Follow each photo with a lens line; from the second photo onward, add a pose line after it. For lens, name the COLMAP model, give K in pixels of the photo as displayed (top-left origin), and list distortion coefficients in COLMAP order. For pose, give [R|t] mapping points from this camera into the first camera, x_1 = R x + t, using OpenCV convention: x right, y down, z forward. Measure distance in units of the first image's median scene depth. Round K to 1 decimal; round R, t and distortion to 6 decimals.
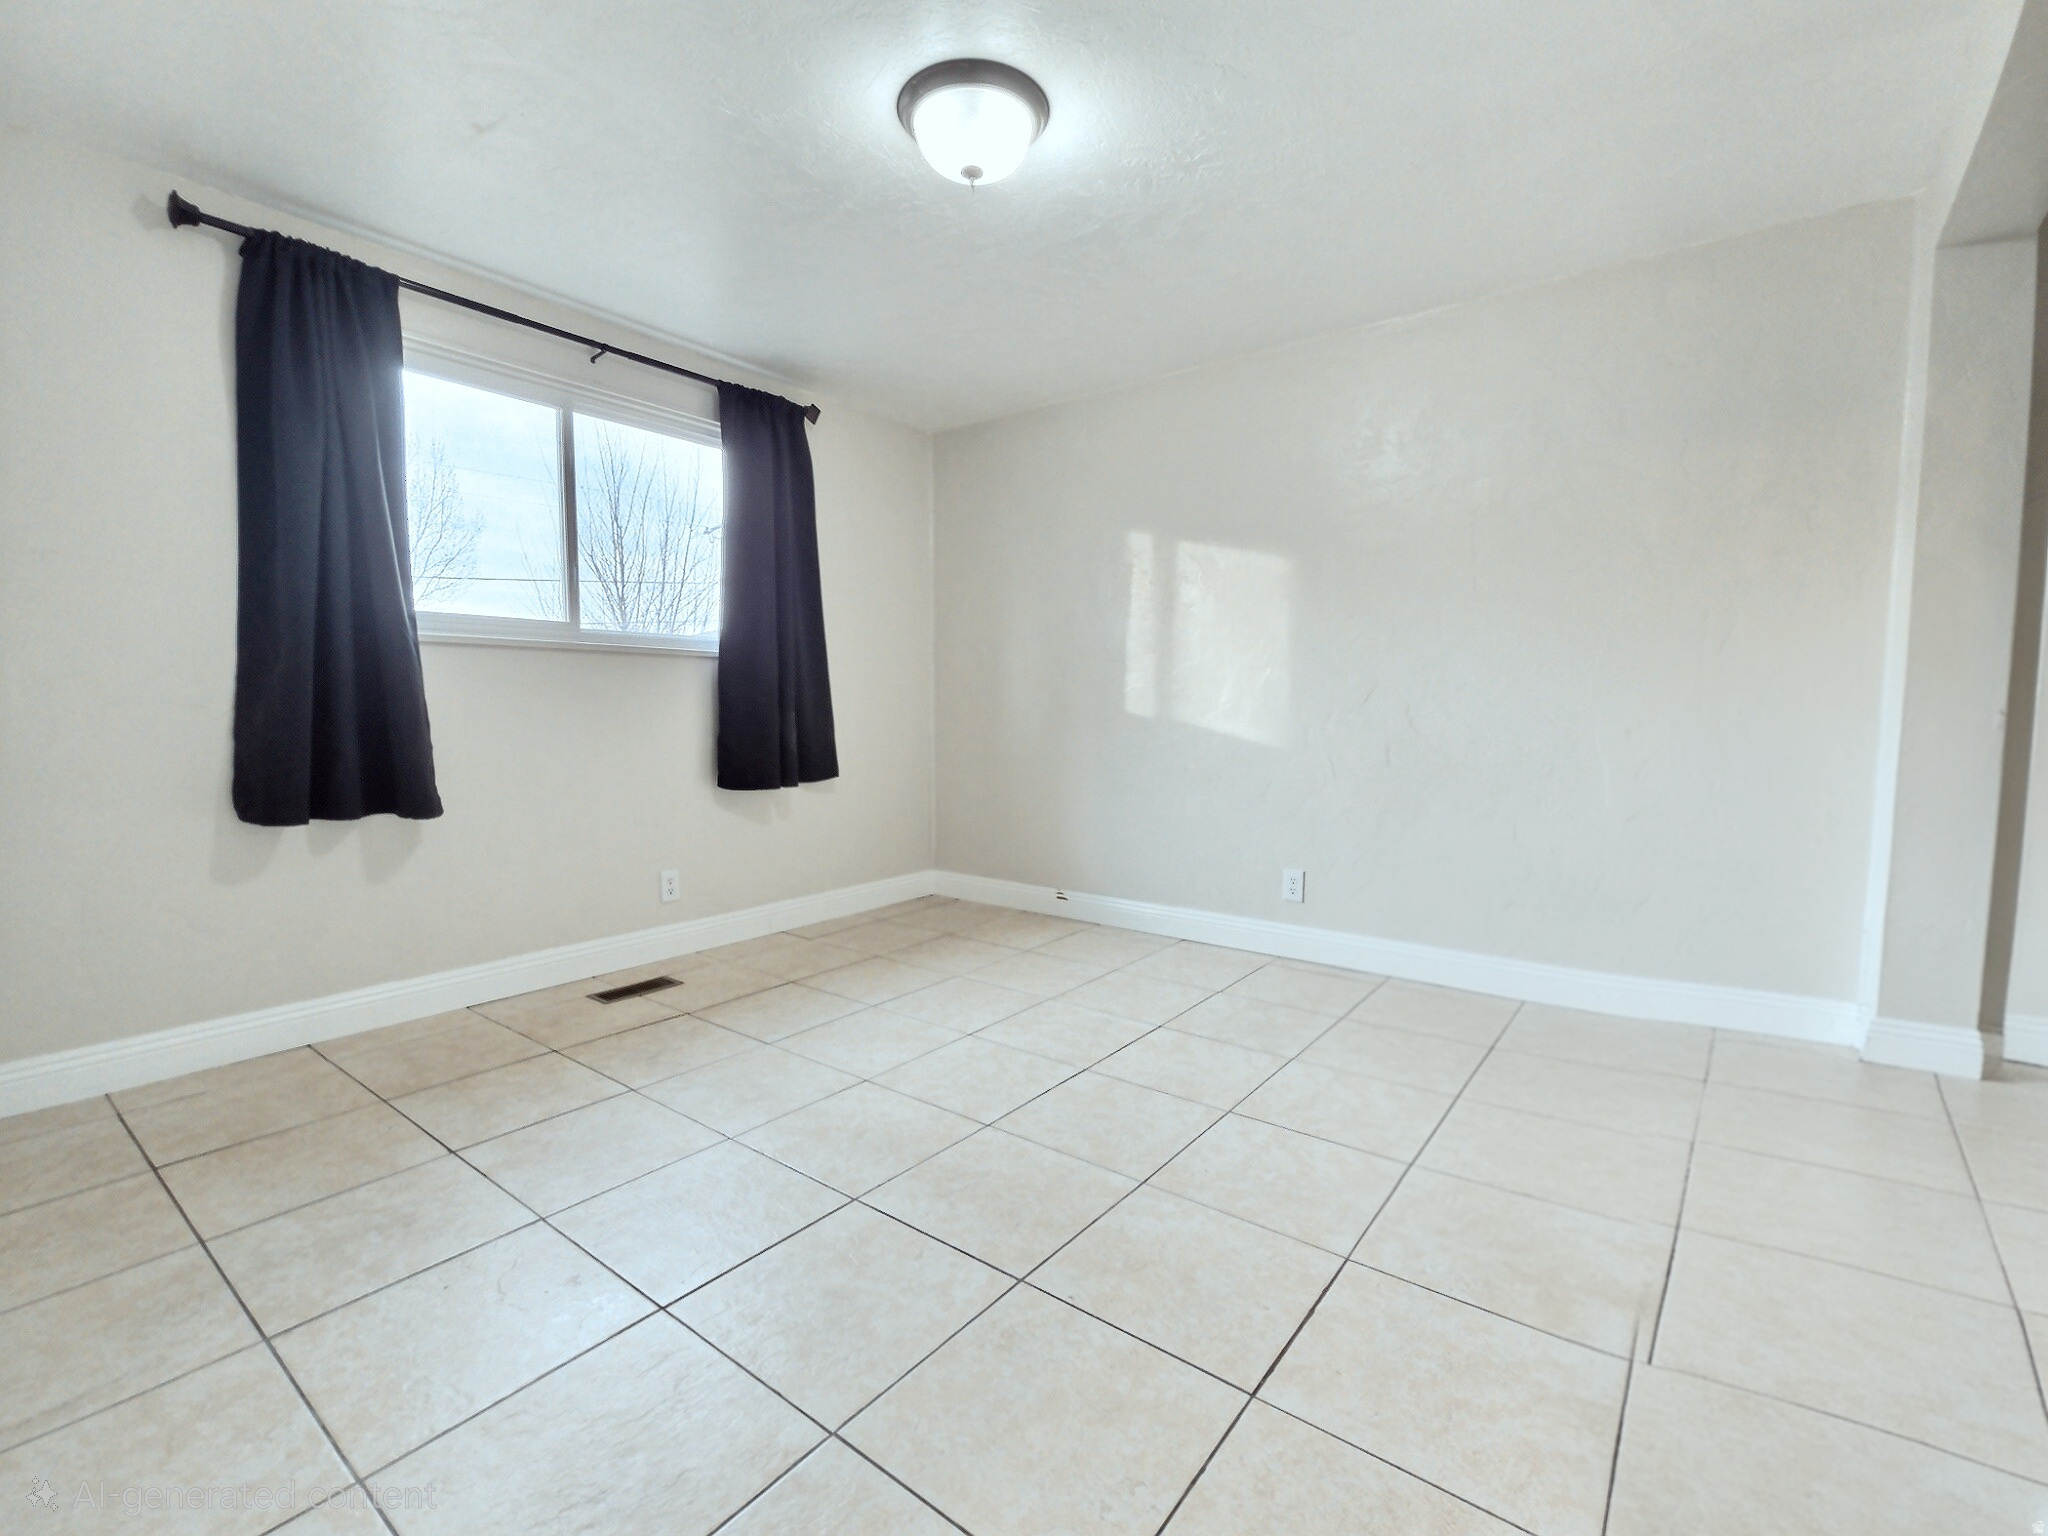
lens RADIAL K [[904.4, 0, 1027.9], [0, 904.4, 766.0], [0, 0, 1]] dist [-0.000554, -0.001892]
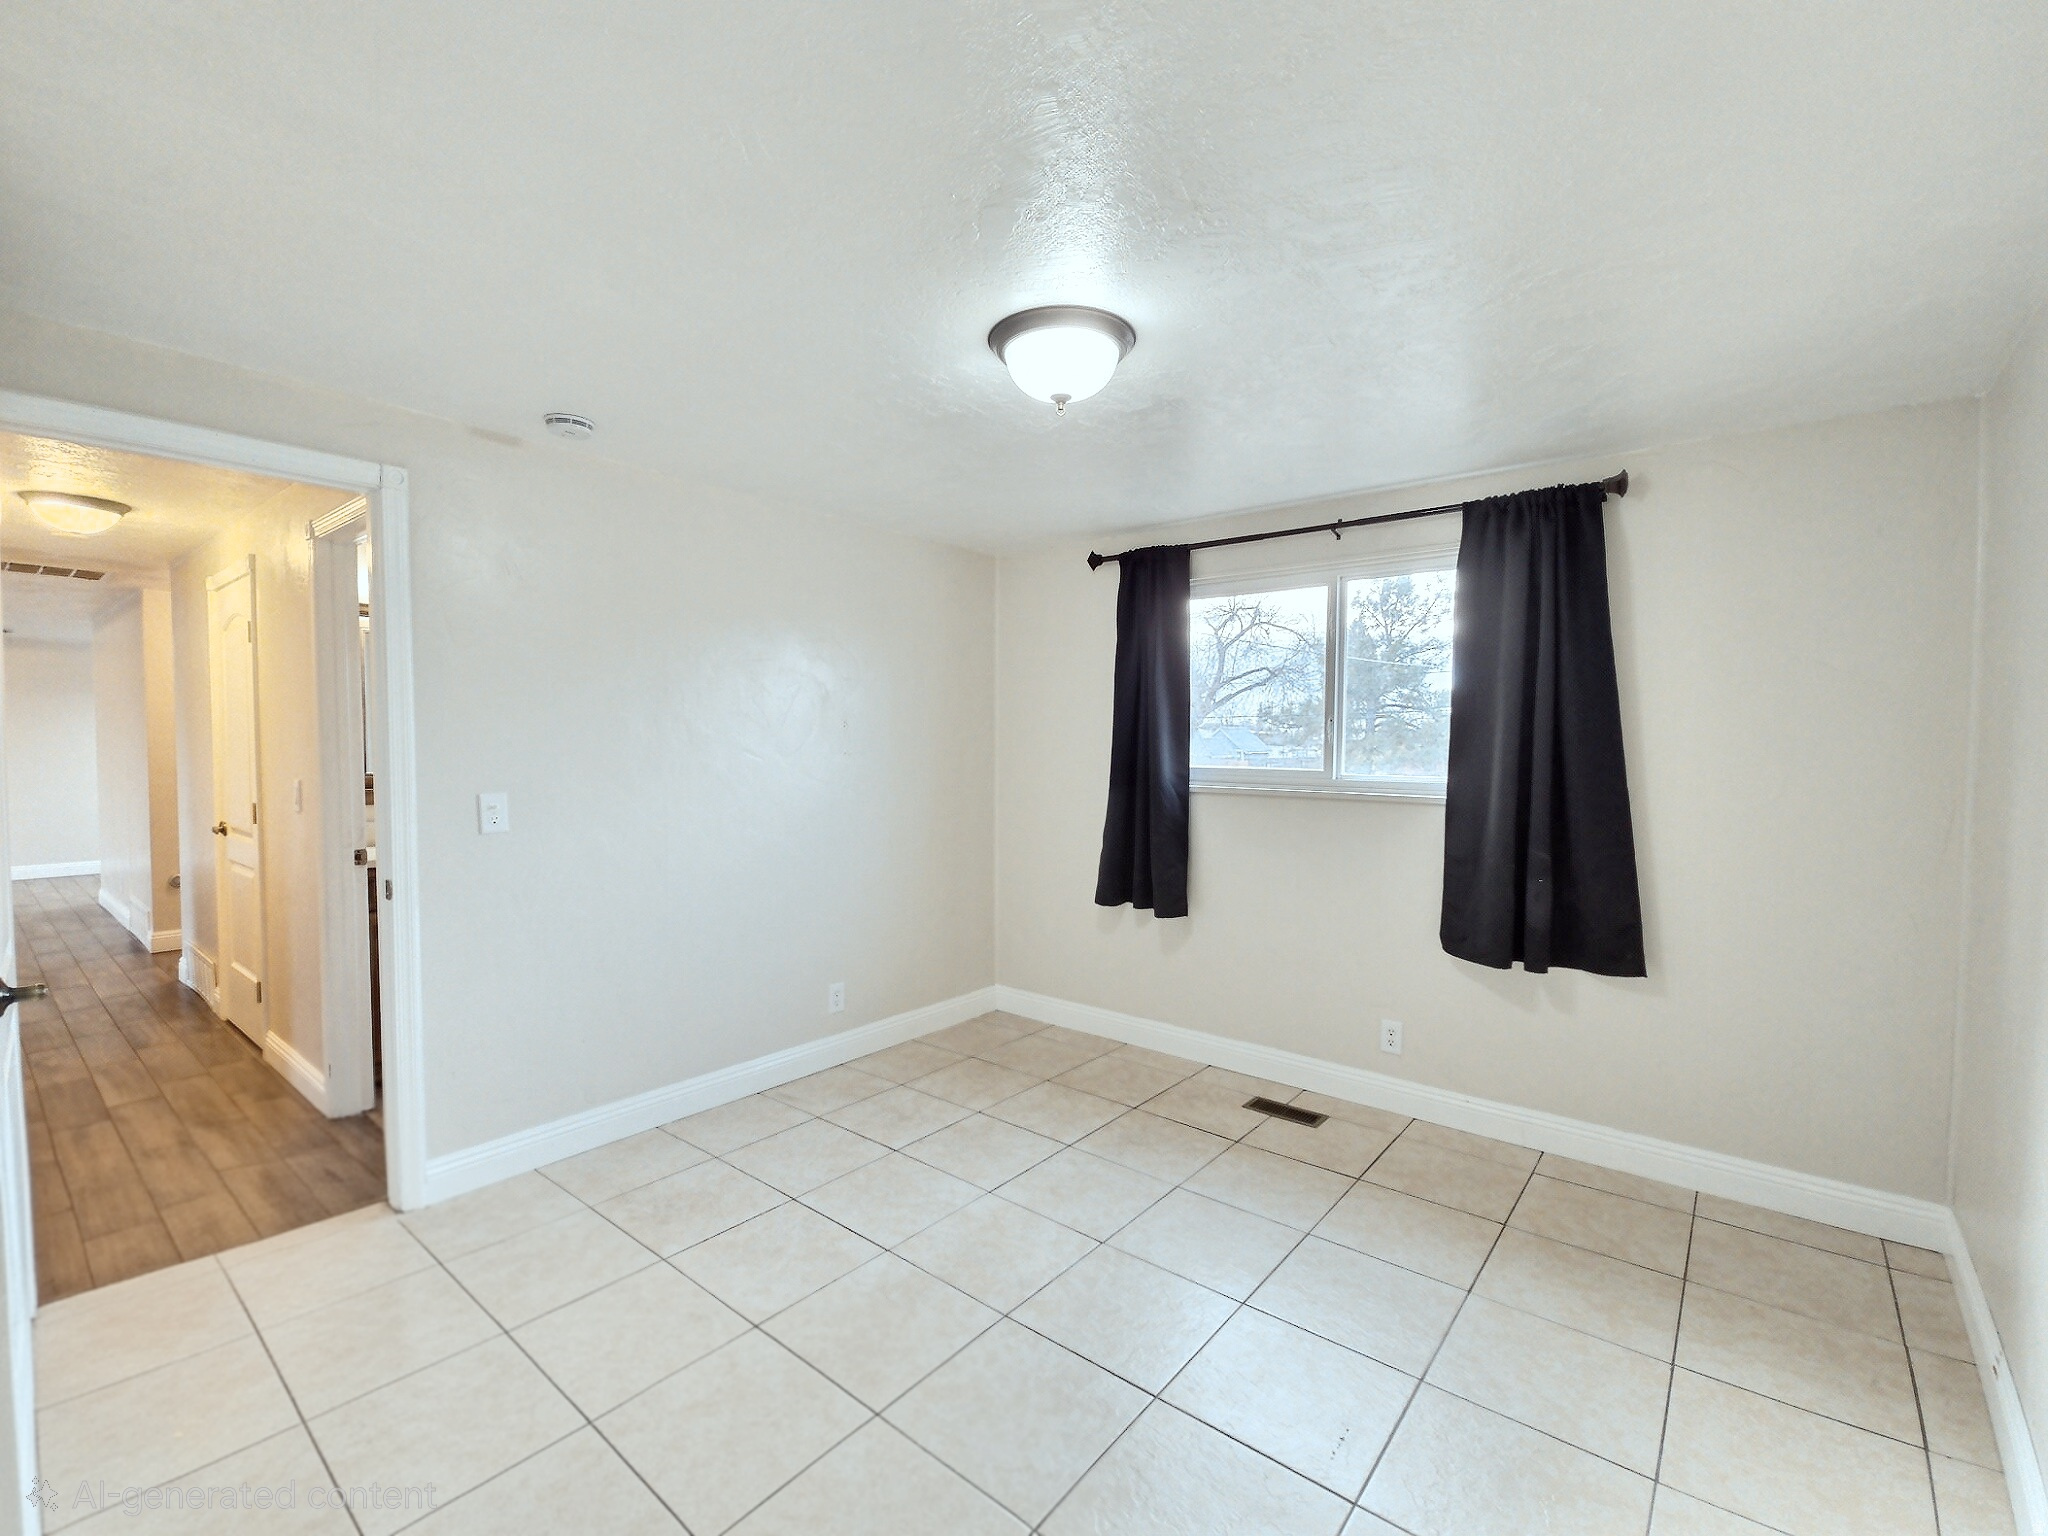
lens RADIAL K [[904.4, 0, 1022.4], [0, 904.4, 774.2], [0, 0, 1]] dist [-0.000554, -0.001892]
pose [[-0.033867, 0.034655, -0.998825, 0.790882], [-0.080215, 0.996080, 0.037279, -0.210031], [0.996202, 0.081384, -0.030954, 0.824929]]
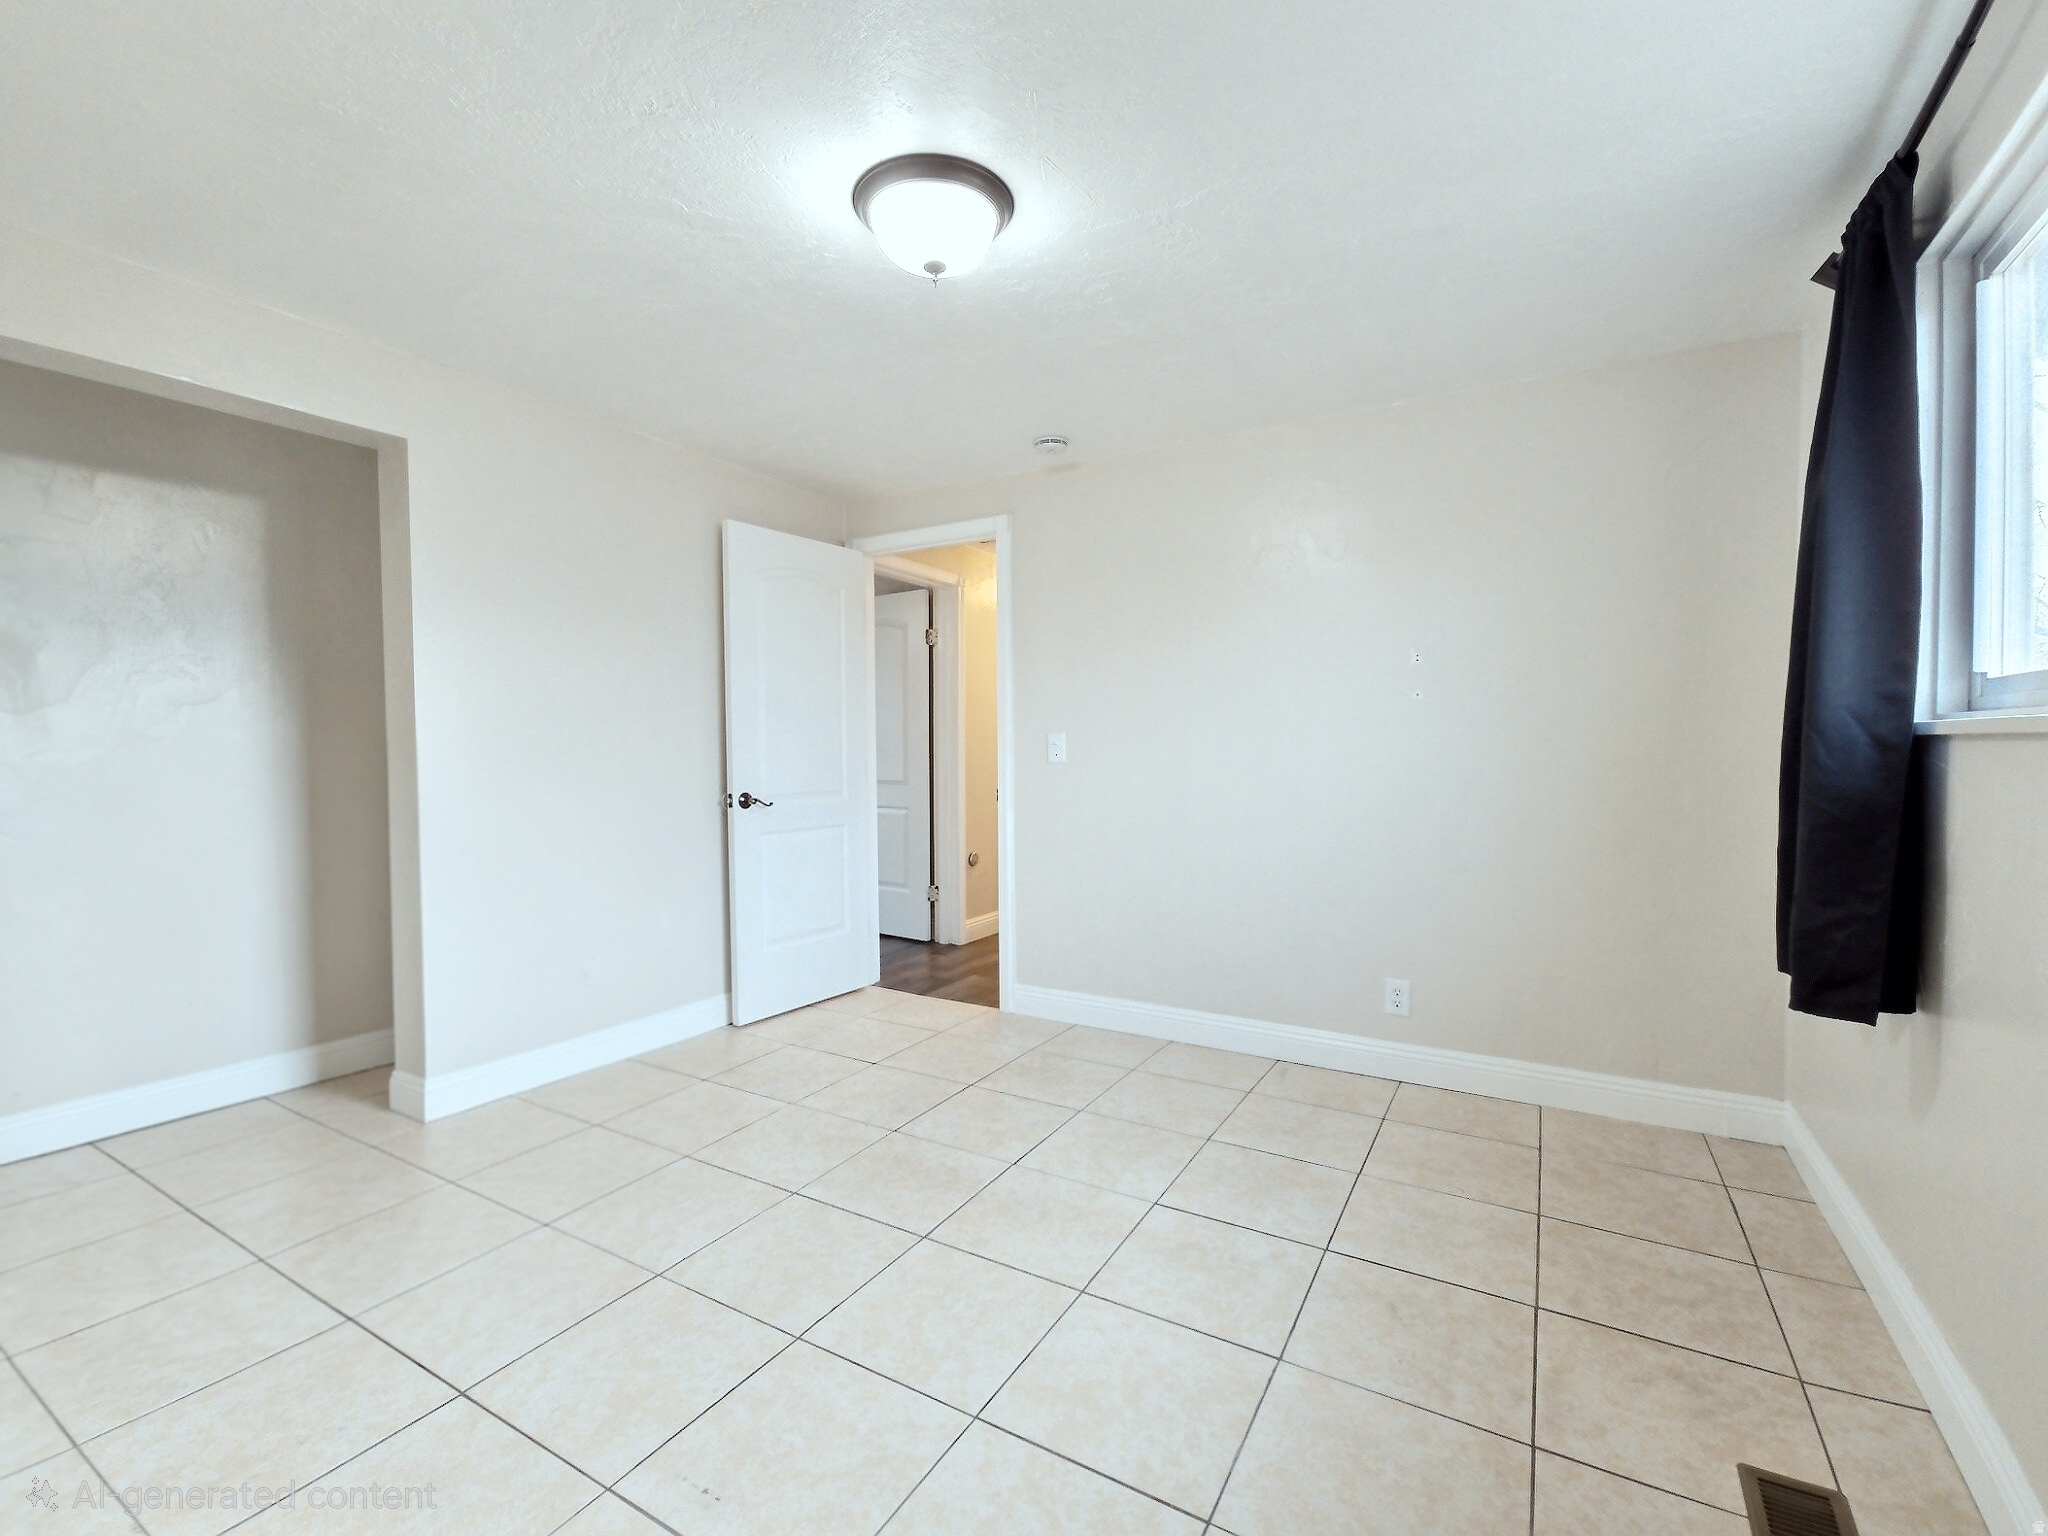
lens RADIAL K [[904.4, 0, 1005.6], [0, 904.4, 765.5], [0, 0, 1]] dist [-0.000554, -0.001892]
pose [[-0.994710, 0.005009, -0.102605, -0.027379], [-0.004432, 0.995787, 0.091584, -0.179111], [0.102632, 0.091554, -0.990497, 1.613171]]
